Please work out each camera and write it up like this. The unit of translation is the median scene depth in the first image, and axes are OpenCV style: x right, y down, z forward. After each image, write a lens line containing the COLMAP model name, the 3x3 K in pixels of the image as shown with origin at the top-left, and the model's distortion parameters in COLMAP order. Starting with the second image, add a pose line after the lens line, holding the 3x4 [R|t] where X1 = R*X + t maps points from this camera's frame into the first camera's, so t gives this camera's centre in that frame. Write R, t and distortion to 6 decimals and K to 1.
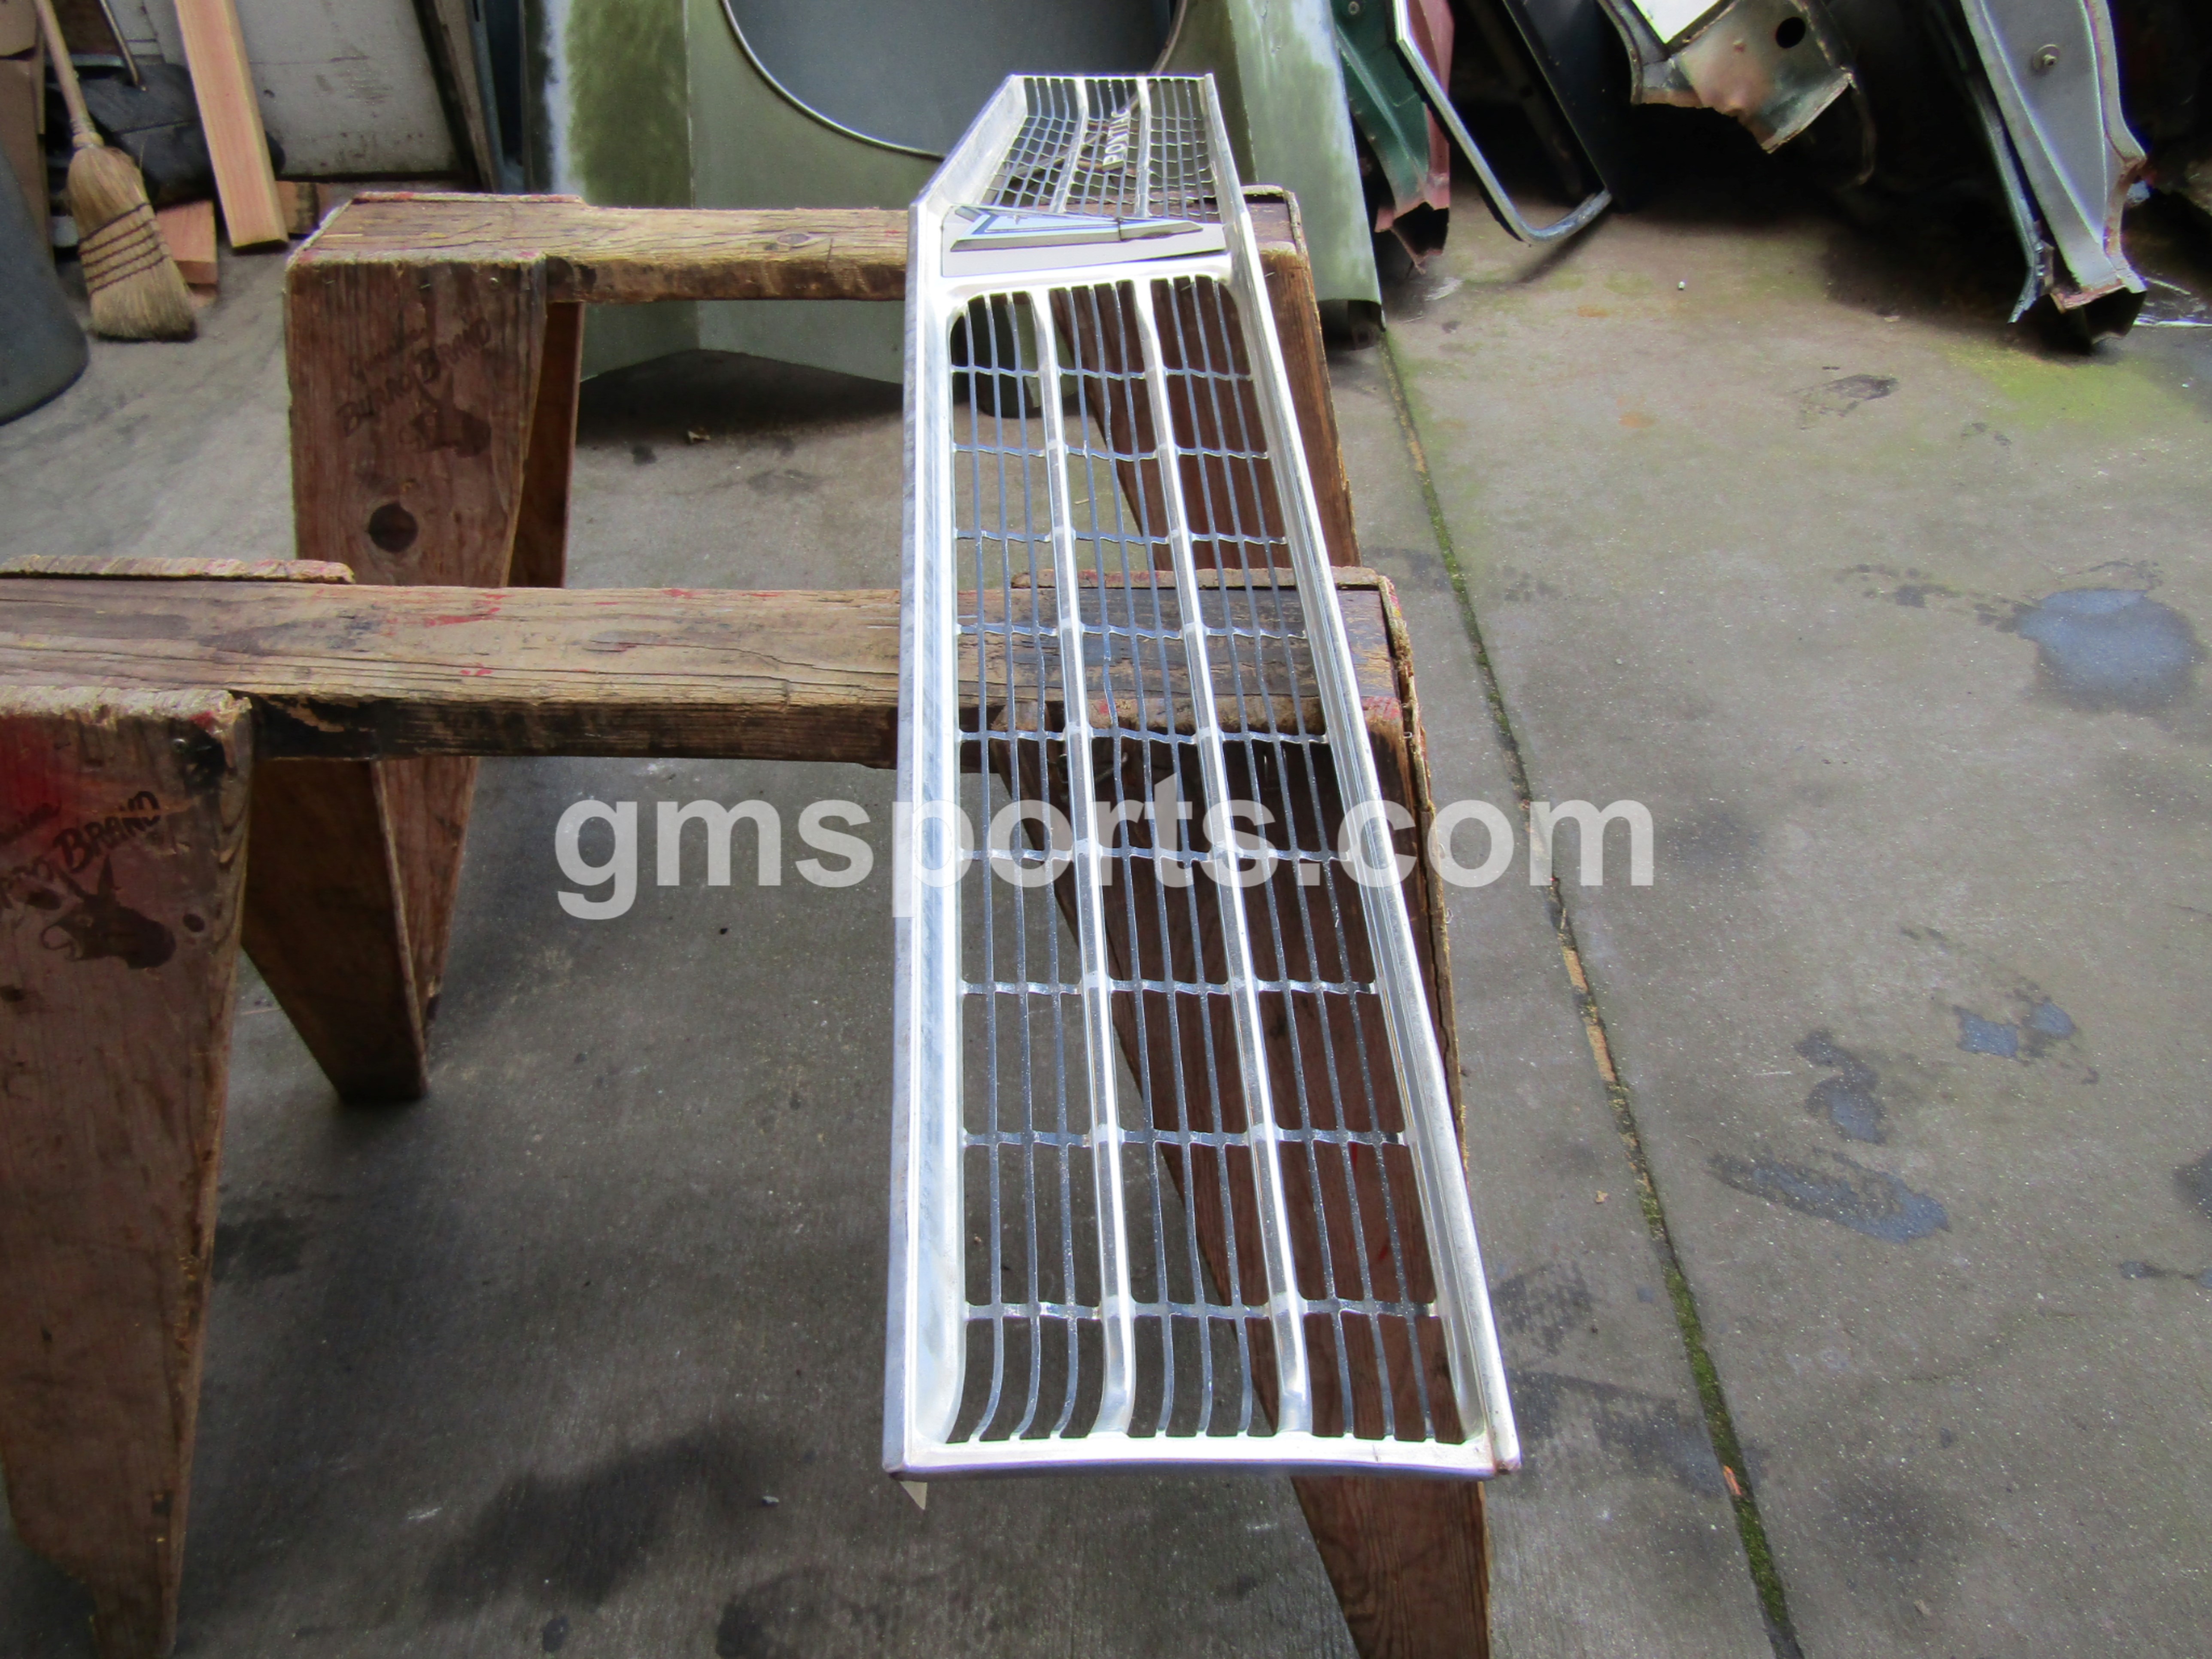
lens RADIAL K [[1656.7, 0, 1106.0], [0, 1656.7, 829.5], [0, 0, 1]] dist [-0.003444, 0.035113]
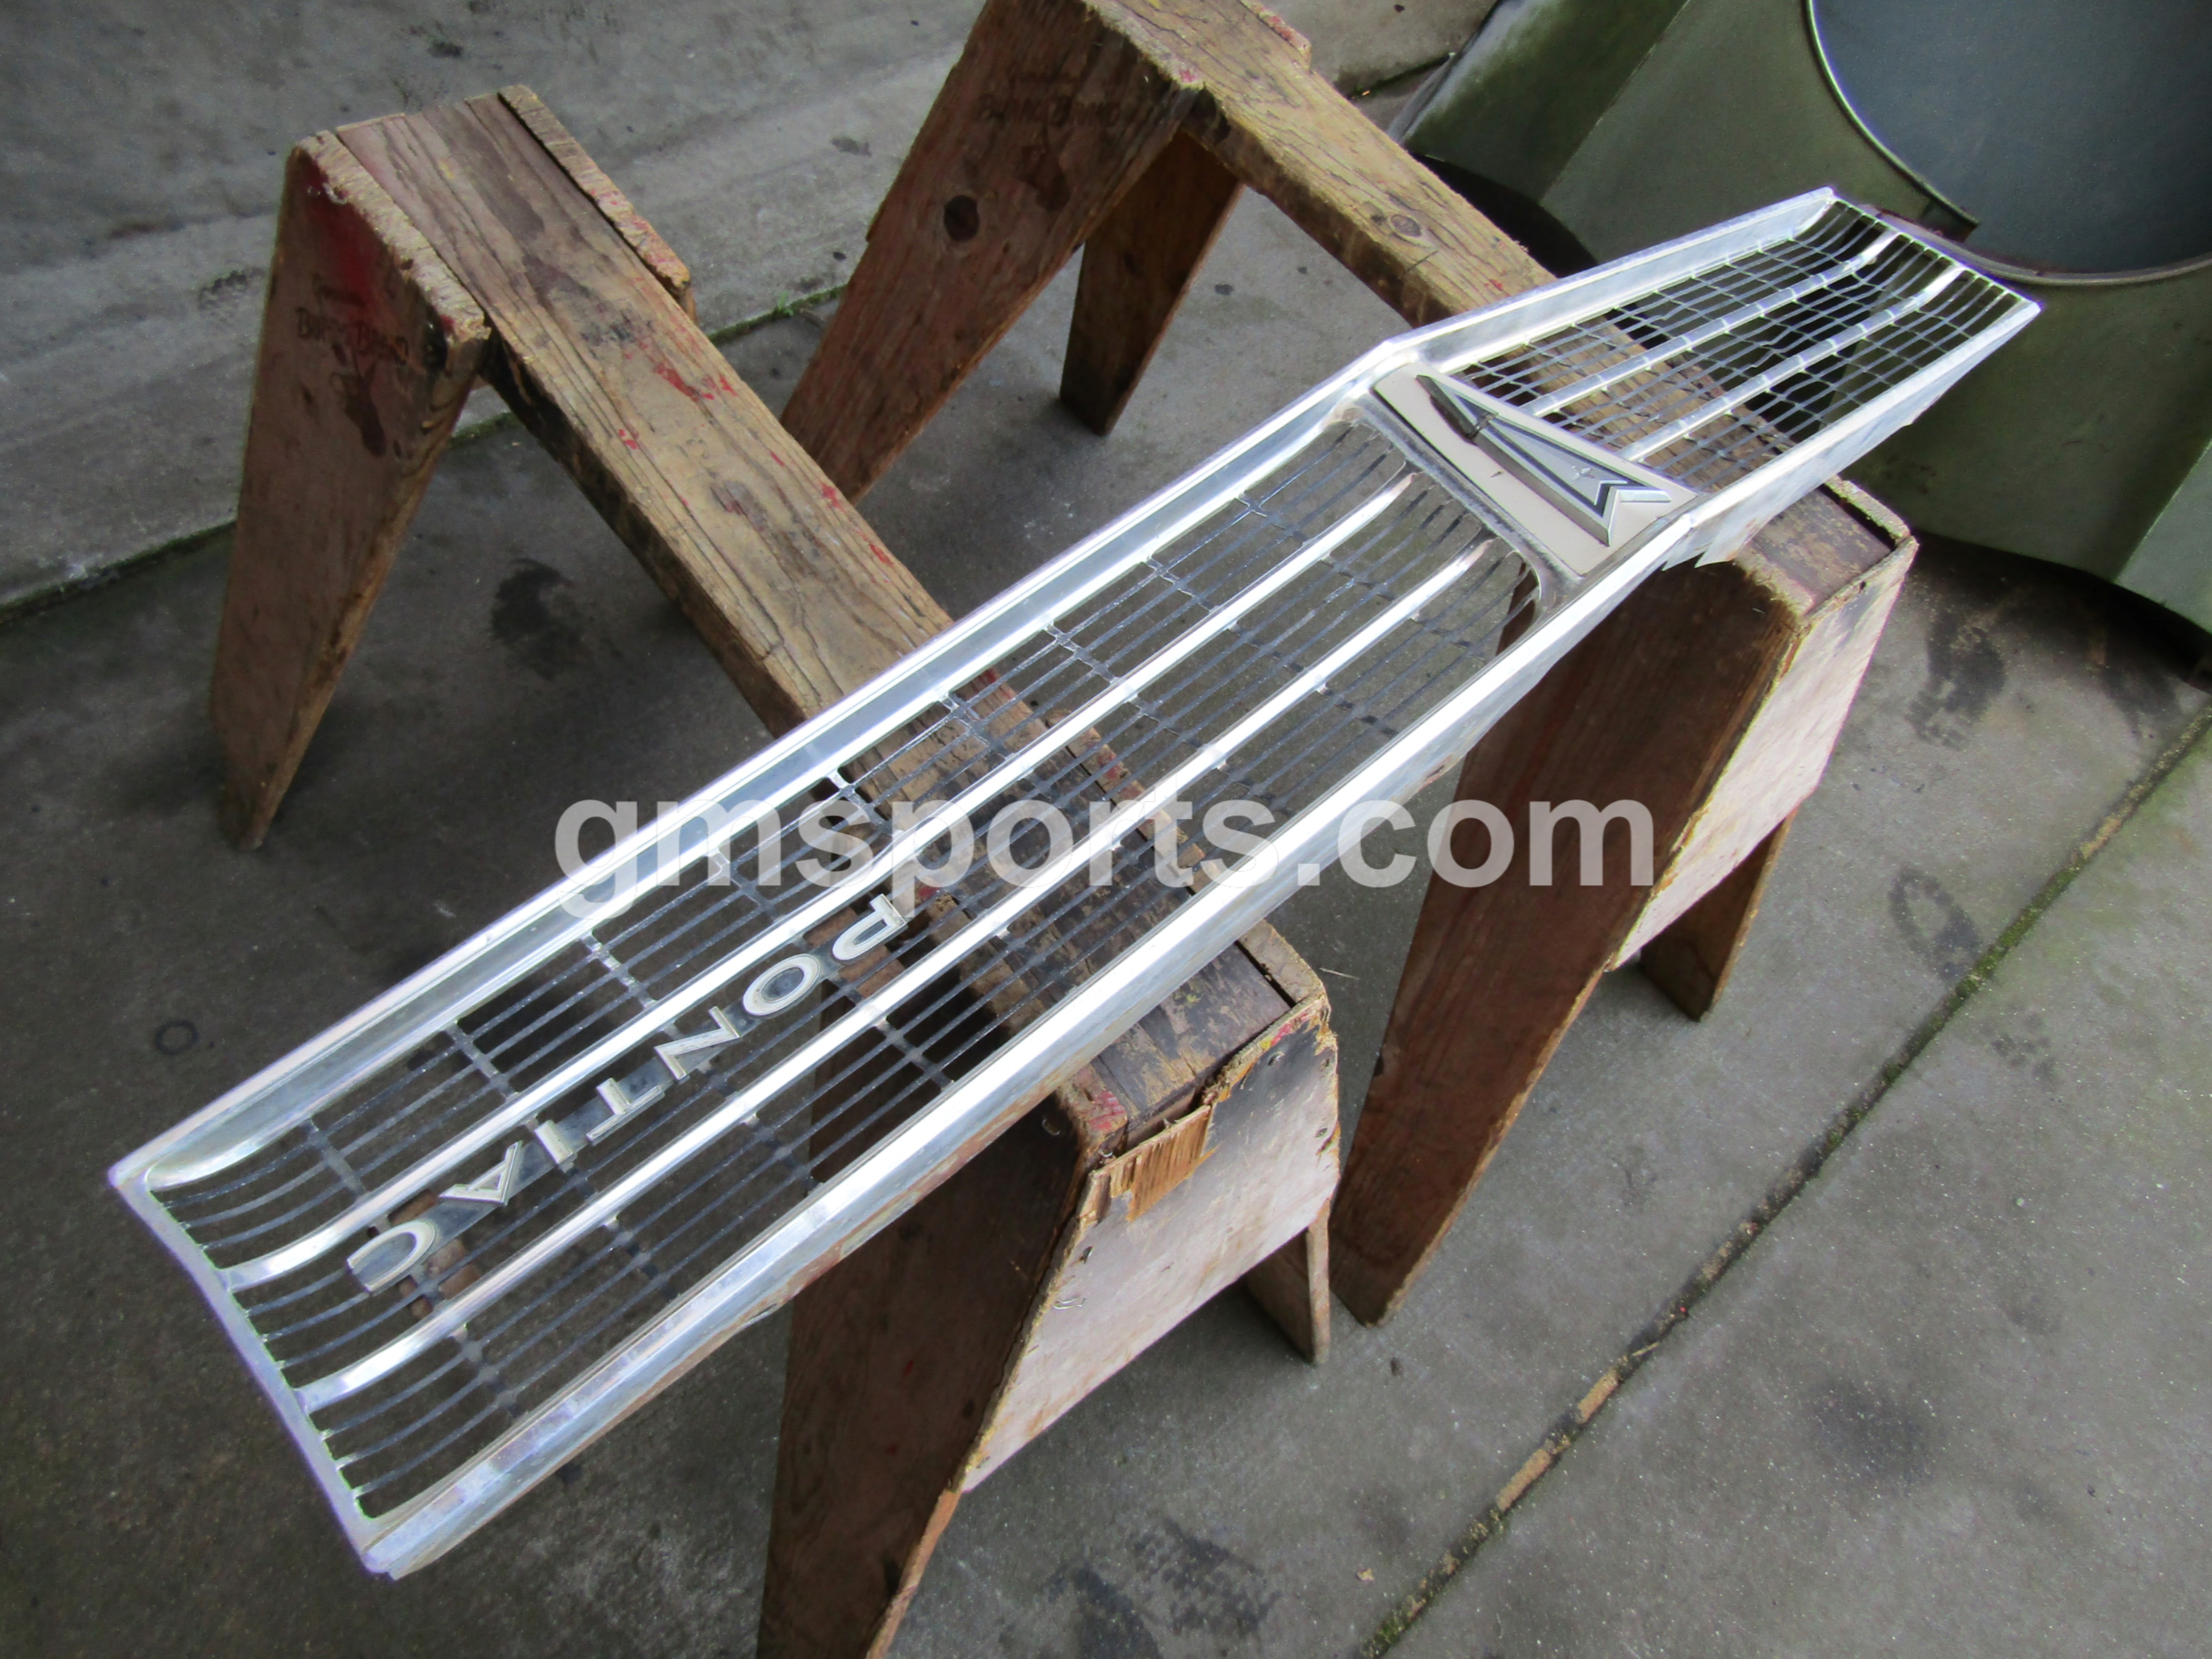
lens RADIAL K [[1656.7, 0, 1106.0], [0, 1656.7, 829.5], [0, 0, 1]] dist [-0.003444, 0.035113]
pose [[0.640386, 0.707658, -0.298541, 0.194239], [-0.639279, 0.706547, 0.303504, -0.272177], [0.425710, -0.003509, 0.904853, 0.102827]]
